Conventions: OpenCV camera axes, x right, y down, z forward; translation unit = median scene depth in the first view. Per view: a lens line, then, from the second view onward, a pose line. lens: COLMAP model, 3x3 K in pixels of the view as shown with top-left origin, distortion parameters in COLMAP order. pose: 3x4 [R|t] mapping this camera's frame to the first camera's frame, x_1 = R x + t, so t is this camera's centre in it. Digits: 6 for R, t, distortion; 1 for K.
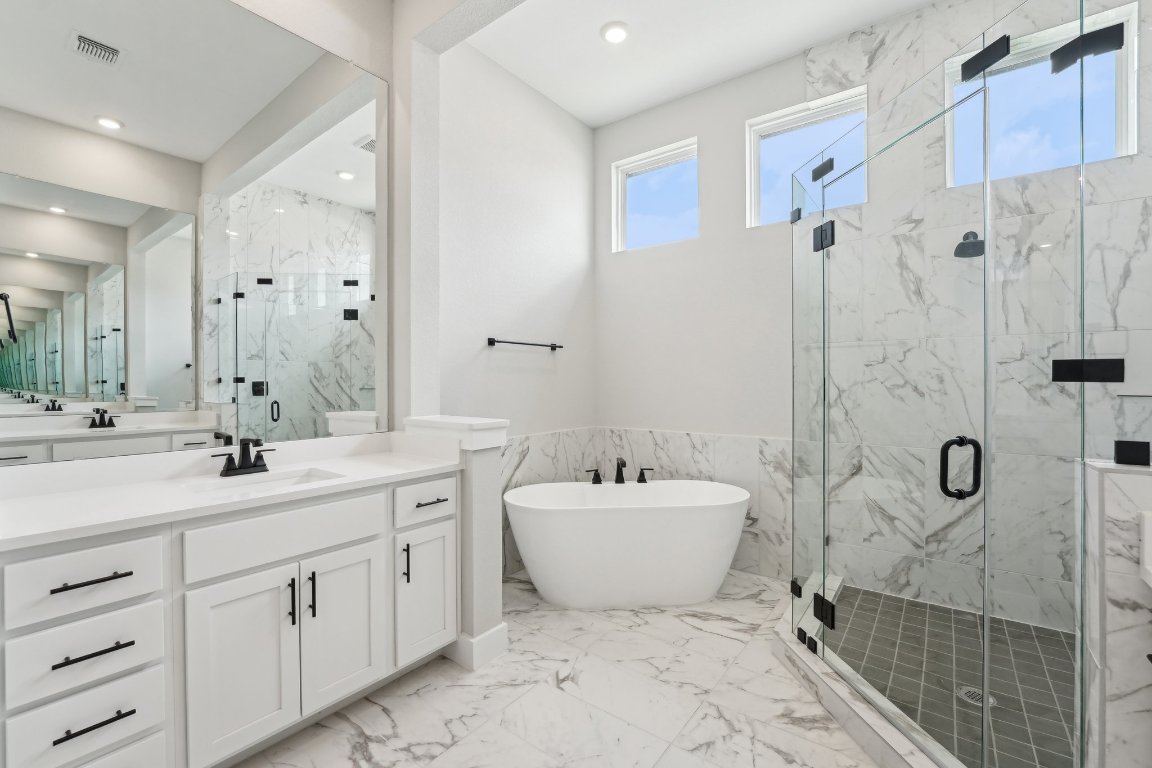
lens RADIAL K [[487.2, 0, 578.6], [0, 487.2, 380.2], [0, 0, 1]] dist [-0.017404, -0.003891]
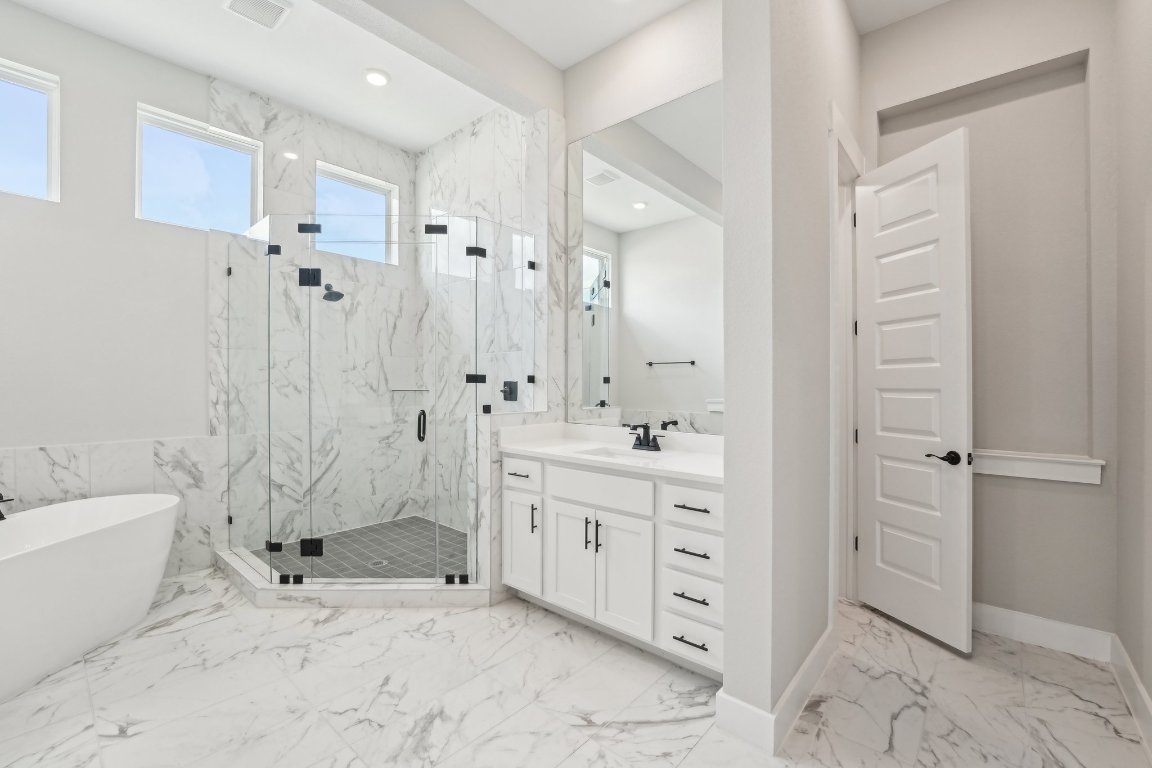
lens RADIAL K [[487.2, 0, 578.6], [0, 487.2, 380.2], [0, 0, 1]] dist [-0.017404, -0.003891]
pose [[0.064084, 0.000801, 0.997944, -0.622014], [-0.014597, 0.999893, 0.000135, -0.016271], [-0.997838, -0.014575, 0.064089, 0.105317]]
